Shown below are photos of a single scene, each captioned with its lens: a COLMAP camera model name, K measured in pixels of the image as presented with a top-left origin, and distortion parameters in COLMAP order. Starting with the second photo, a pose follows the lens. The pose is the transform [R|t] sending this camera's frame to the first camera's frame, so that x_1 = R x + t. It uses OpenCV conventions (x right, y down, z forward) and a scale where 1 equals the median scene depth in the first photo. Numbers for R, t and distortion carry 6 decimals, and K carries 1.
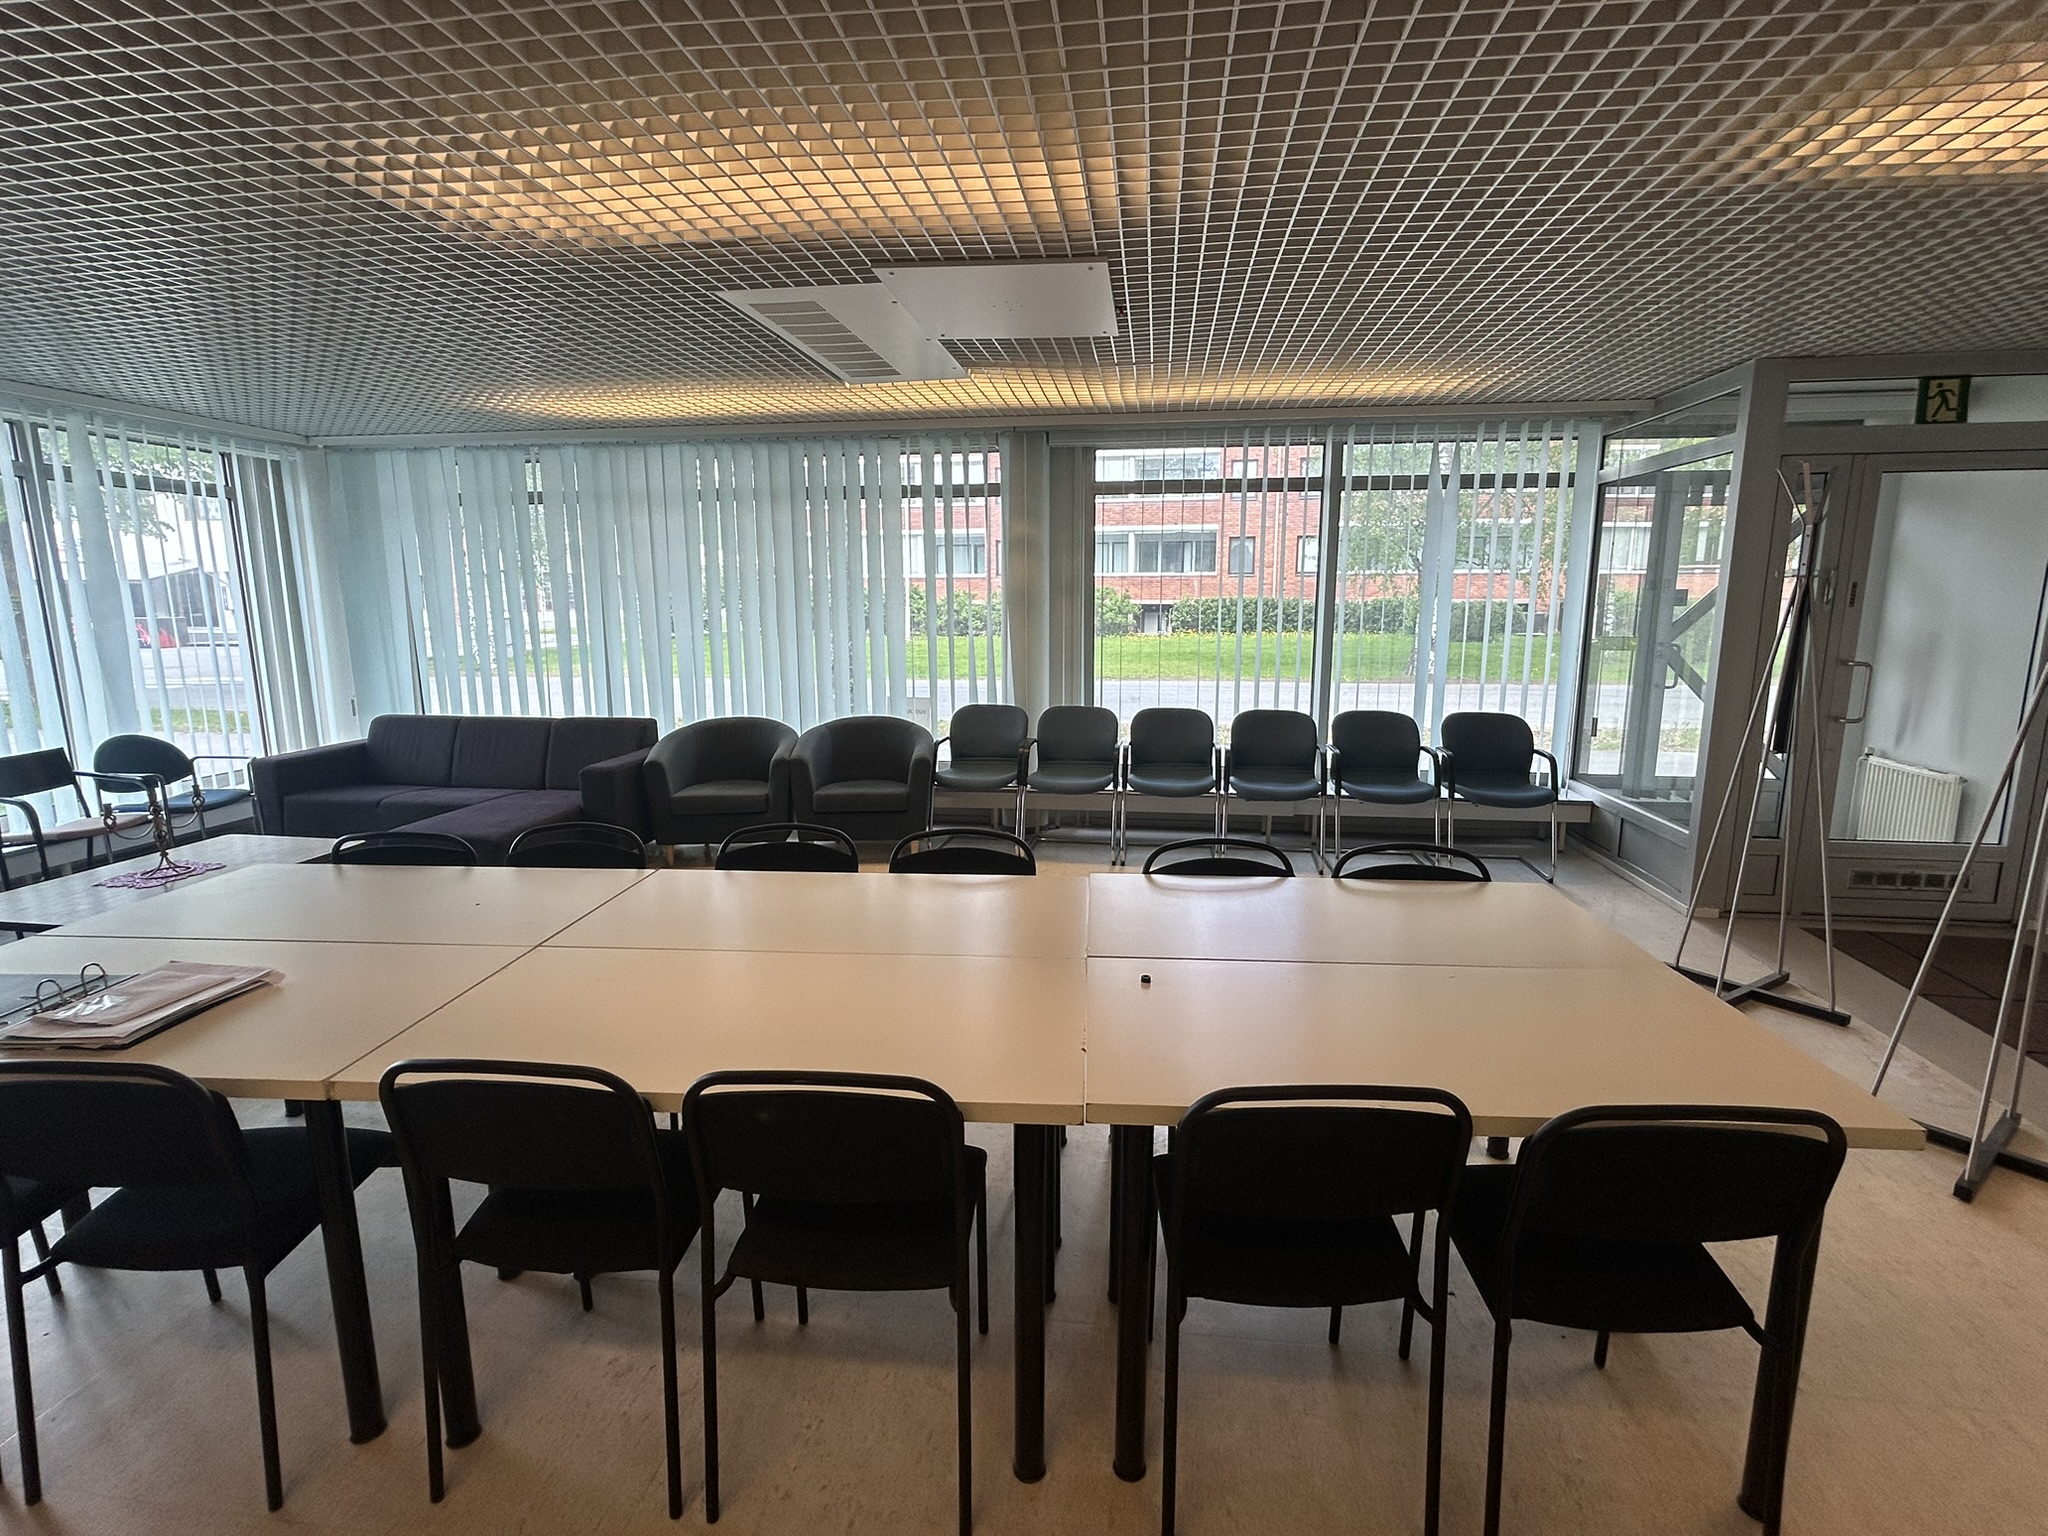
lens RADIAL K [[919.0, 0, 1030.9], [0, 919.0, 756.2], [0, 0, 1]] dist [0.004391, 0.000096]
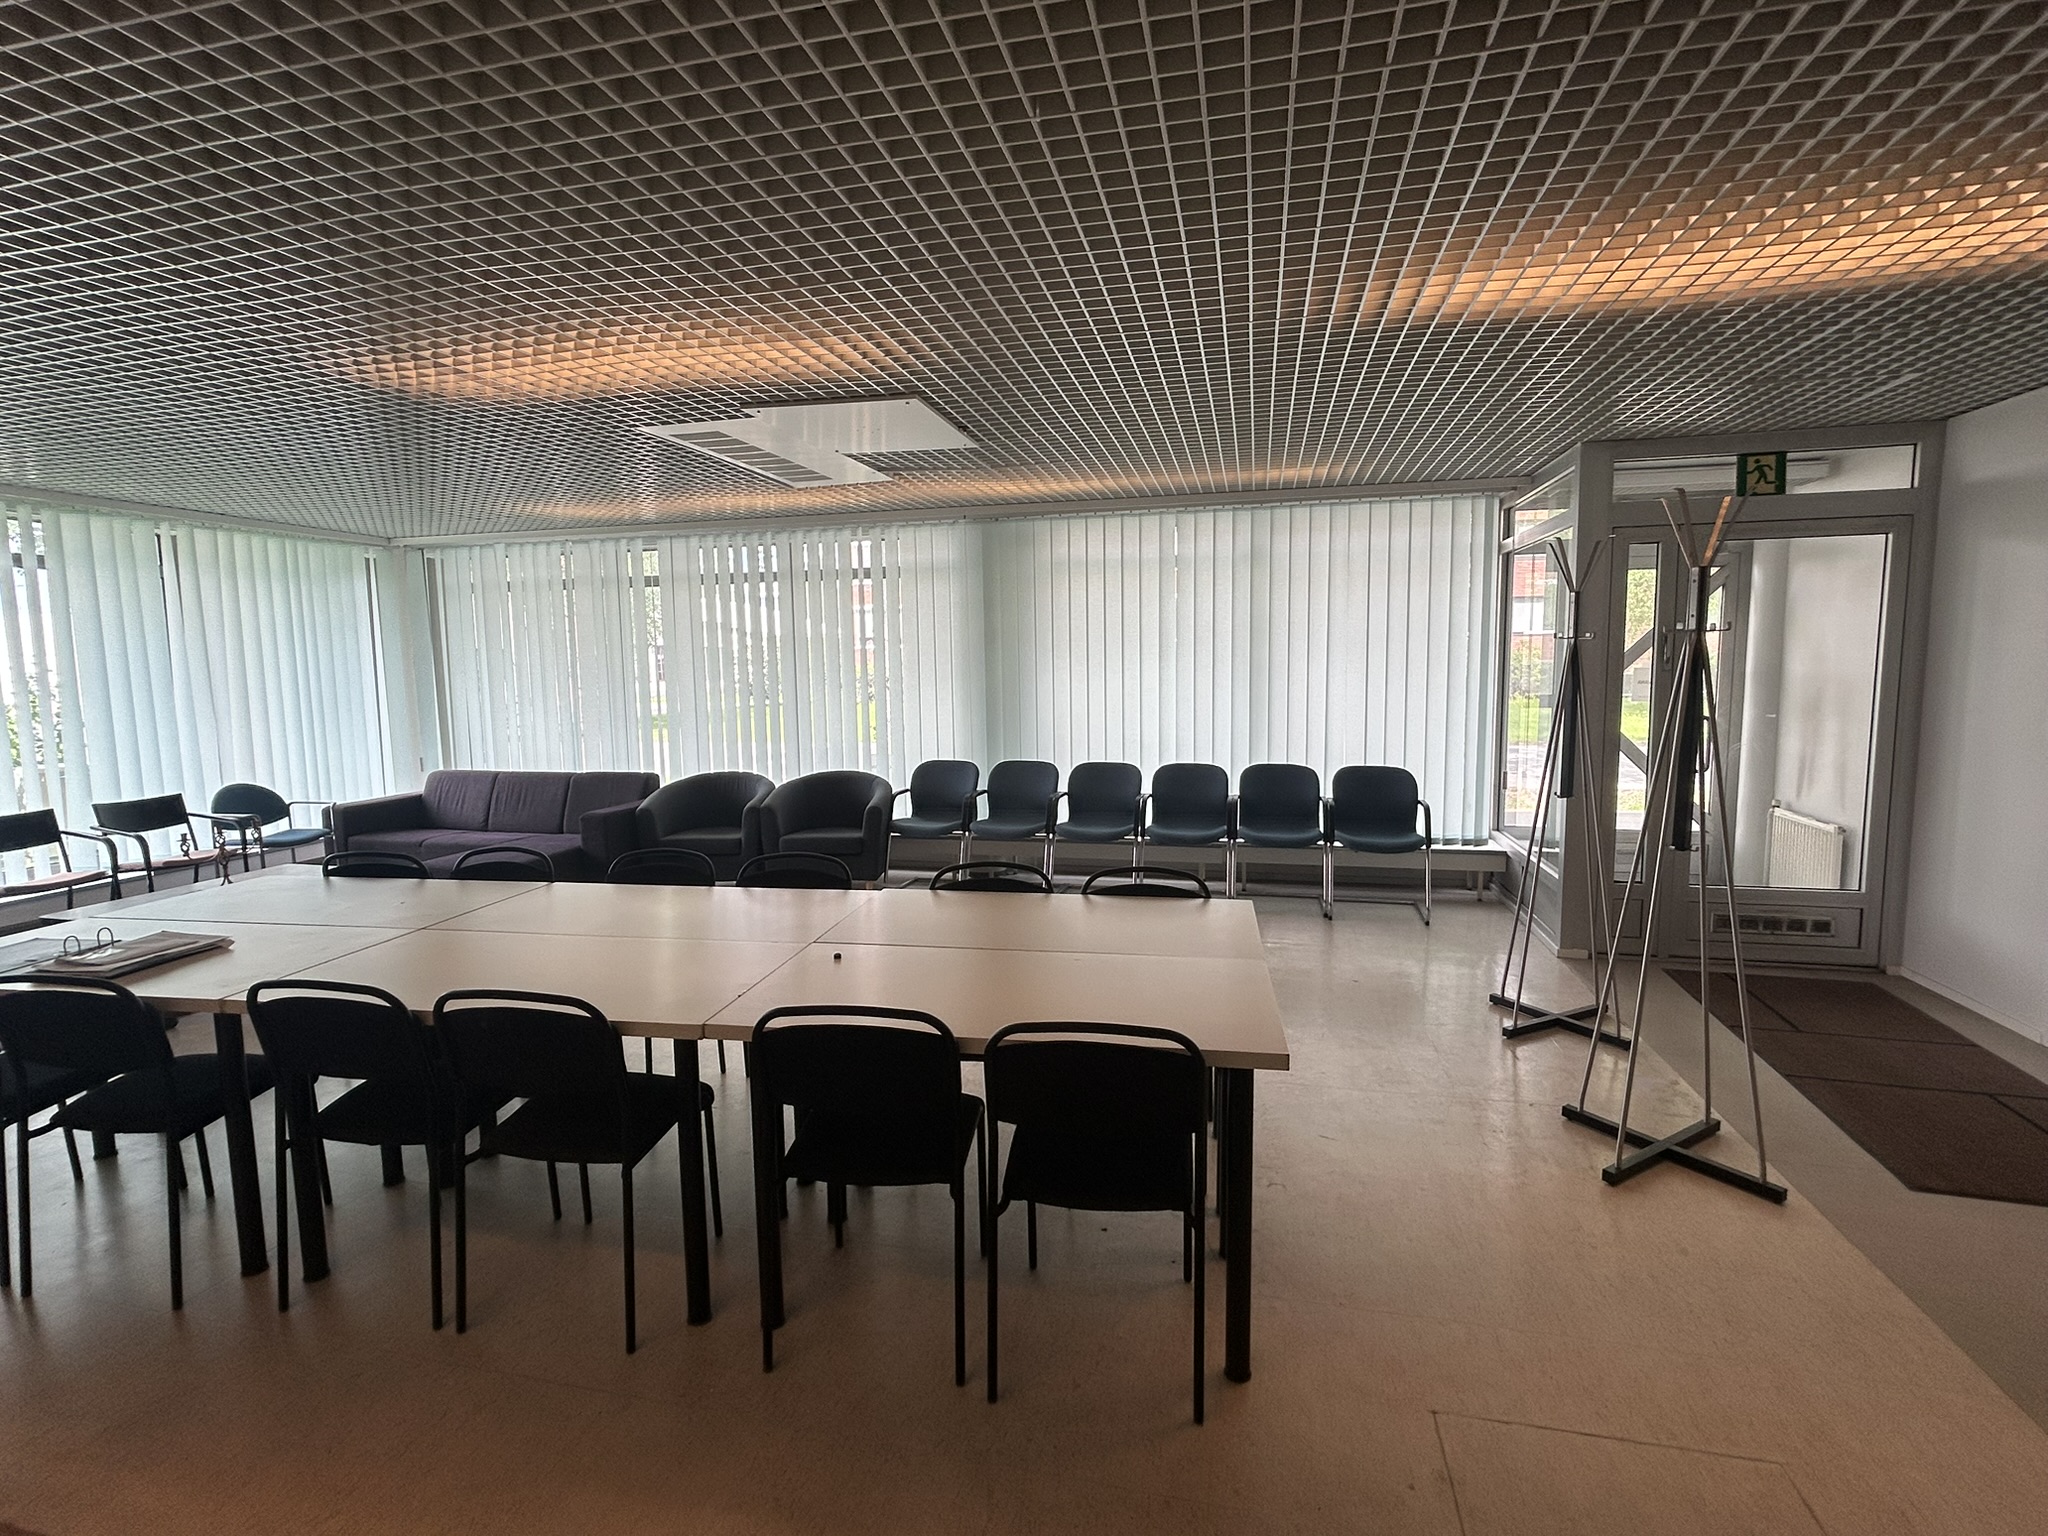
lens RADIAL K [[922.7, 0, 1039.2], [0, 922.7, 757.3], [0, 0, 1]] dist [-0.001443, 0.000957]
pose [[0.995320, -0.001664, -0.096620, 0.213057], [-0.005064, 0.997580, -0.069346, 0.020854], [0.096502, 0.069511, 0.992903, -0.112363]]
